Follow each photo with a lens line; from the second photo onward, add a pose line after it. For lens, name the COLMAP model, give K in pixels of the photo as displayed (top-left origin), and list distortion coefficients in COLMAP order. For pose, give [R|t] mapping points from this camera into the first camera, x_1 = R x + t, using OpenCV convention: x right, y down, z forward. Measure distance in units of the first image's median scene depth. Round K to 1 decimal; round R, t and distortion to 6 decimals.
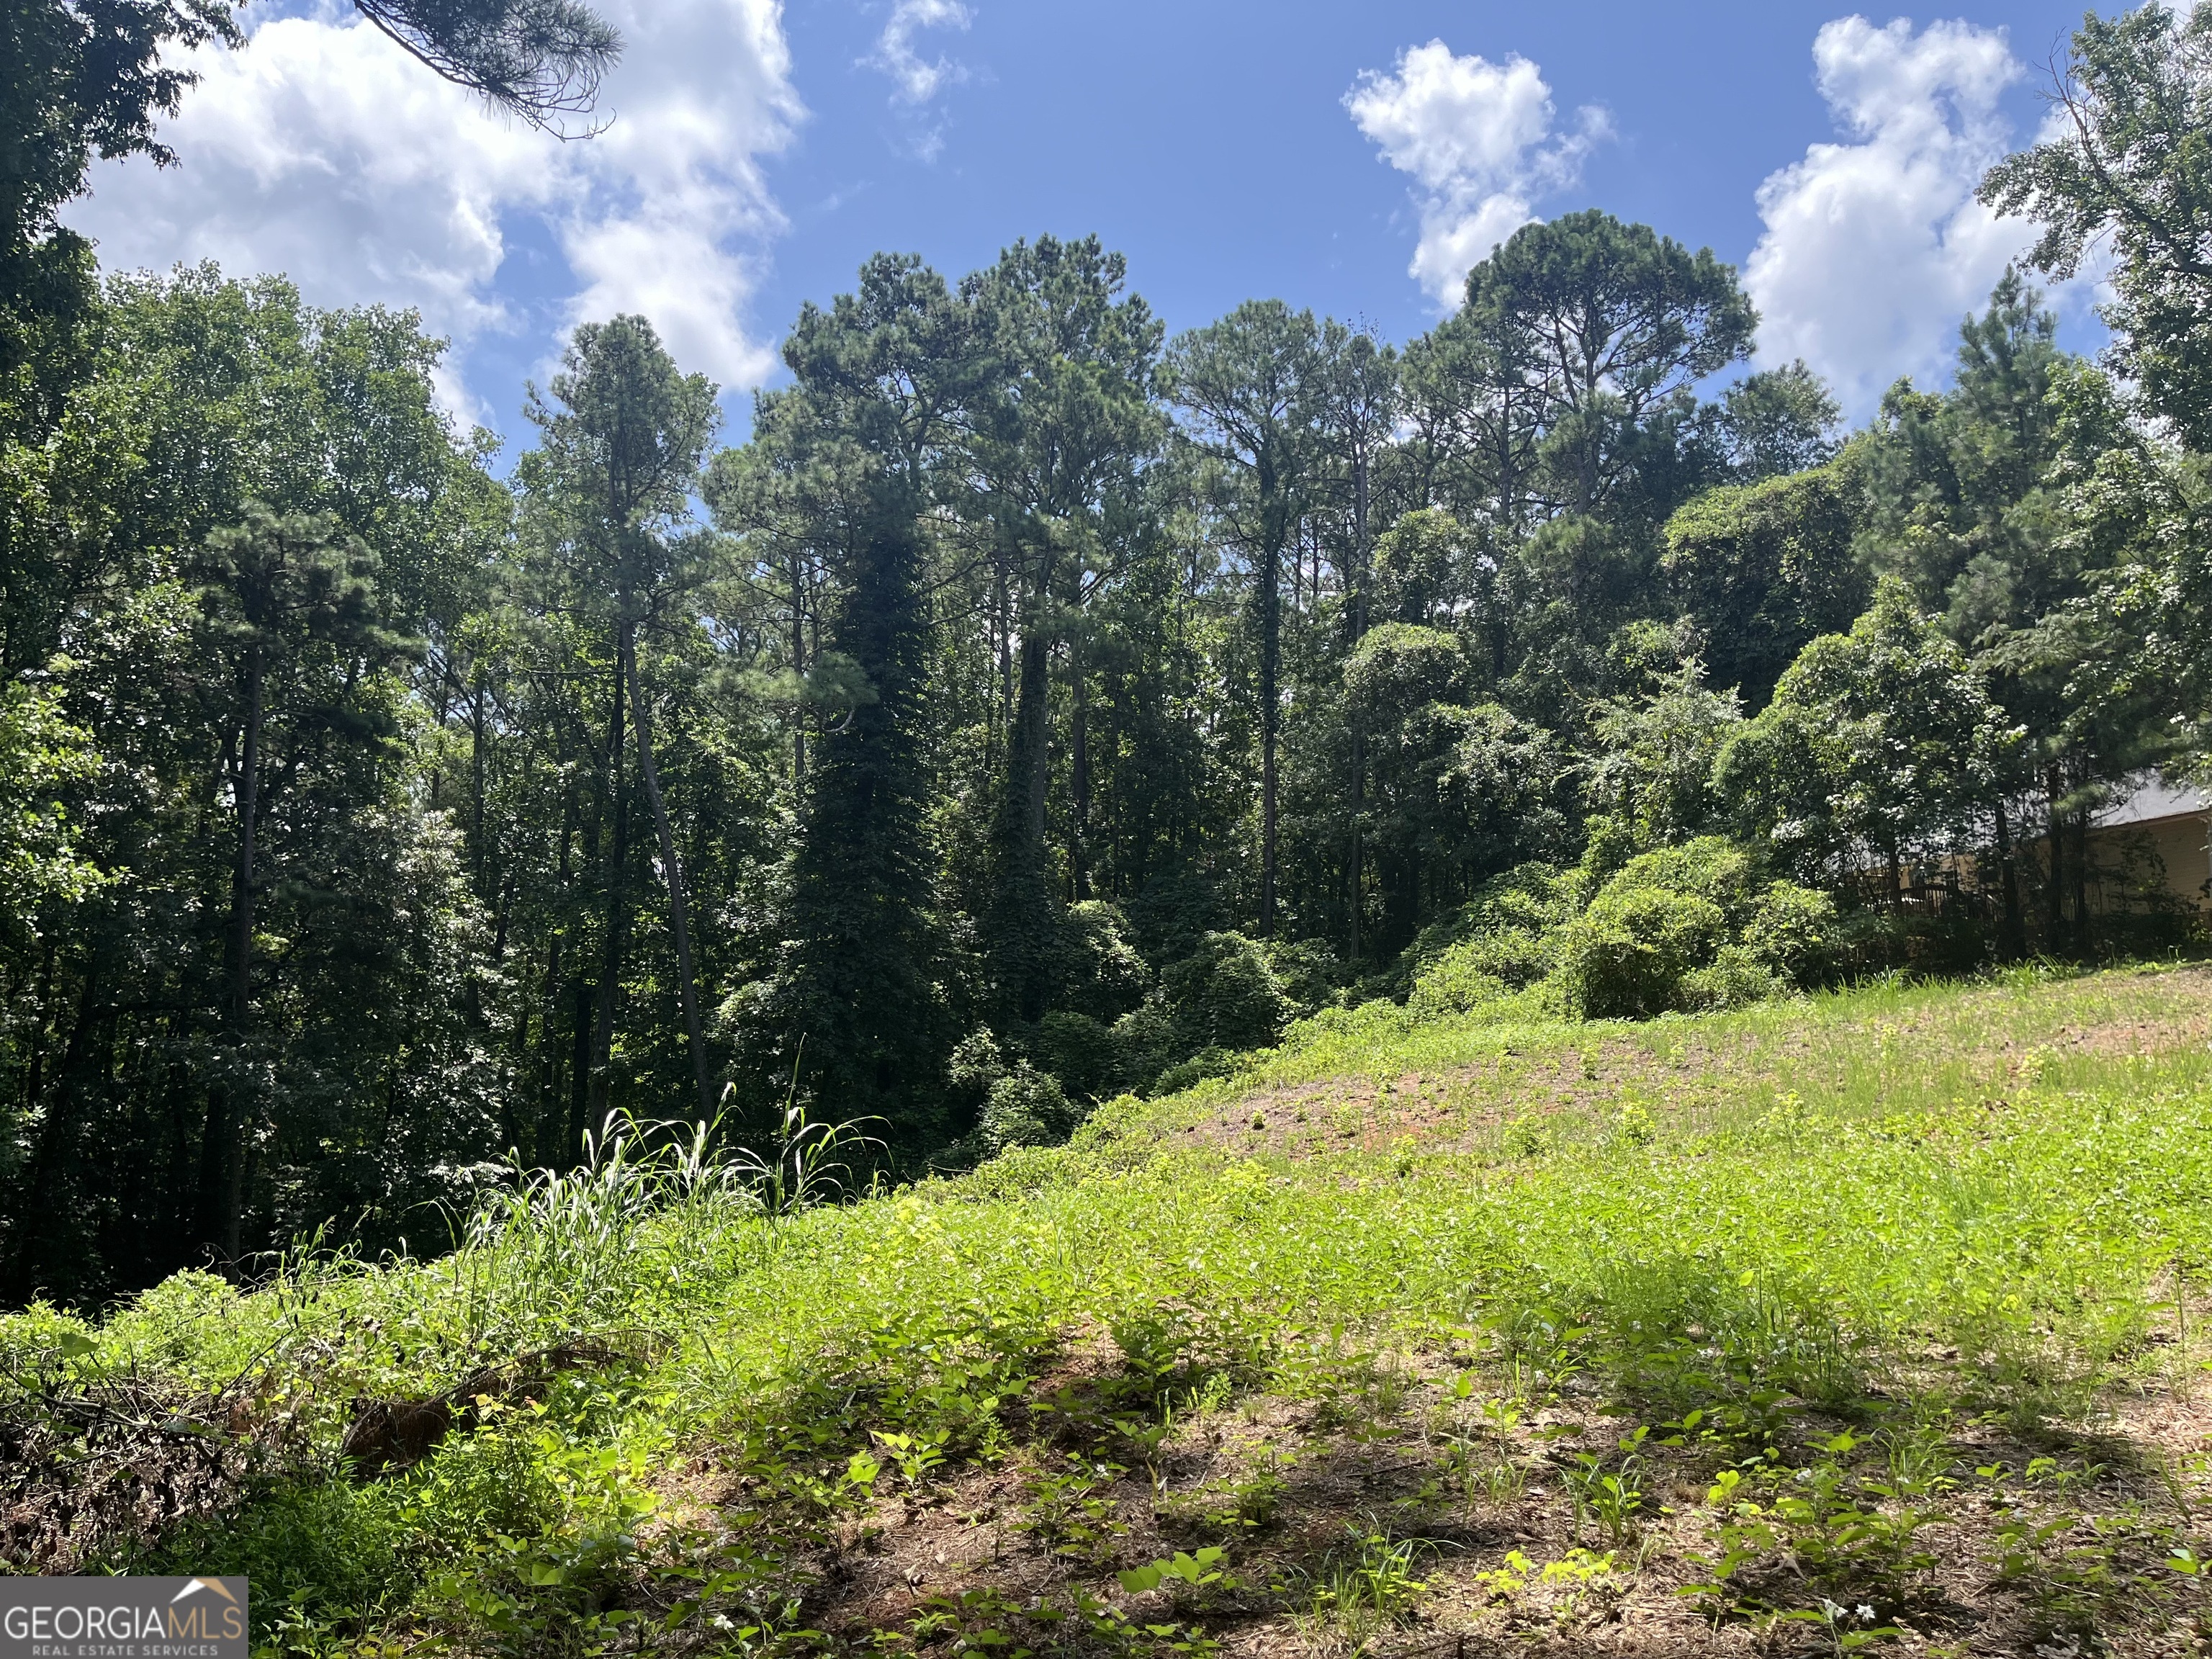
lens RADIAL K [[1689.7, 0, 1106.0], [0, 1689.7, 829.5], [0, 0, 1]] dist [0.077179, -0.098218]
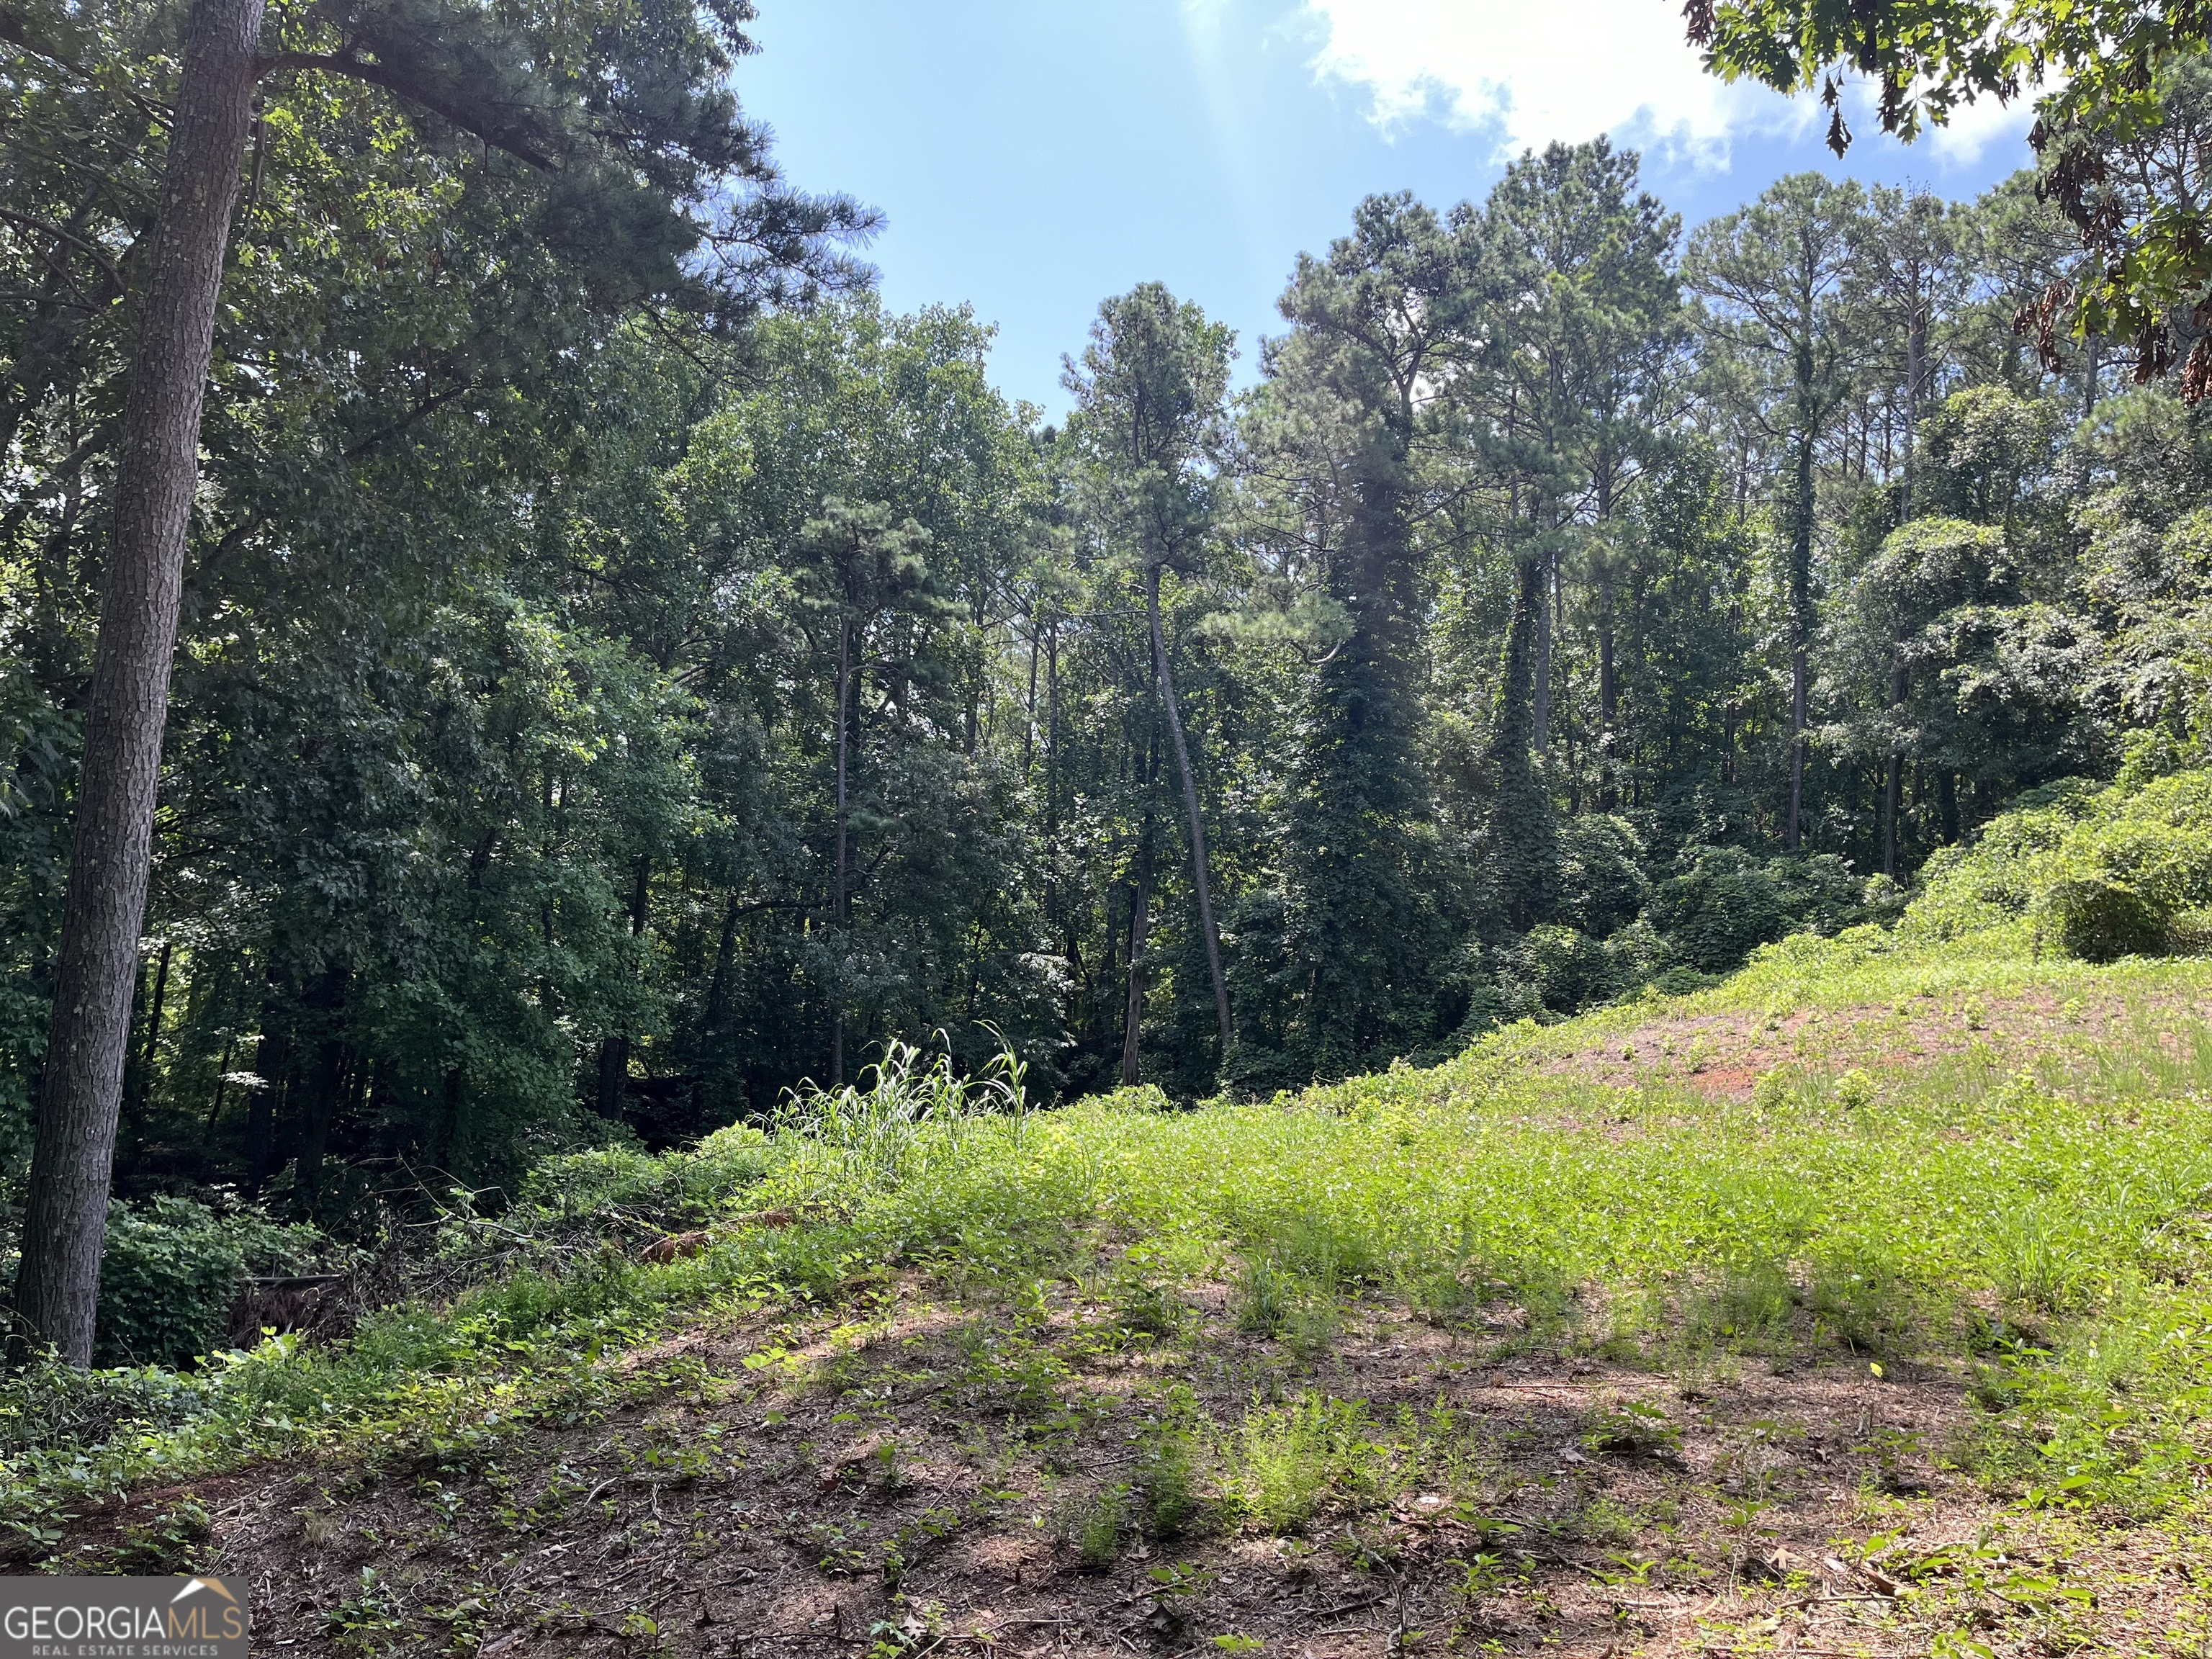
lens RADIAL K [[1689.7, 0, 1106.0], [0, 1689.7, 829.5], [0, 0, 1]] dist [0.077179, -0.098218]
pose [[0.933575, 0.005655, -0.358339, 0.102619], [0.020098, 0.997476, 0.068103, -0.028880], [0.357819, -0.070781, 0.931104, -0.063759]]
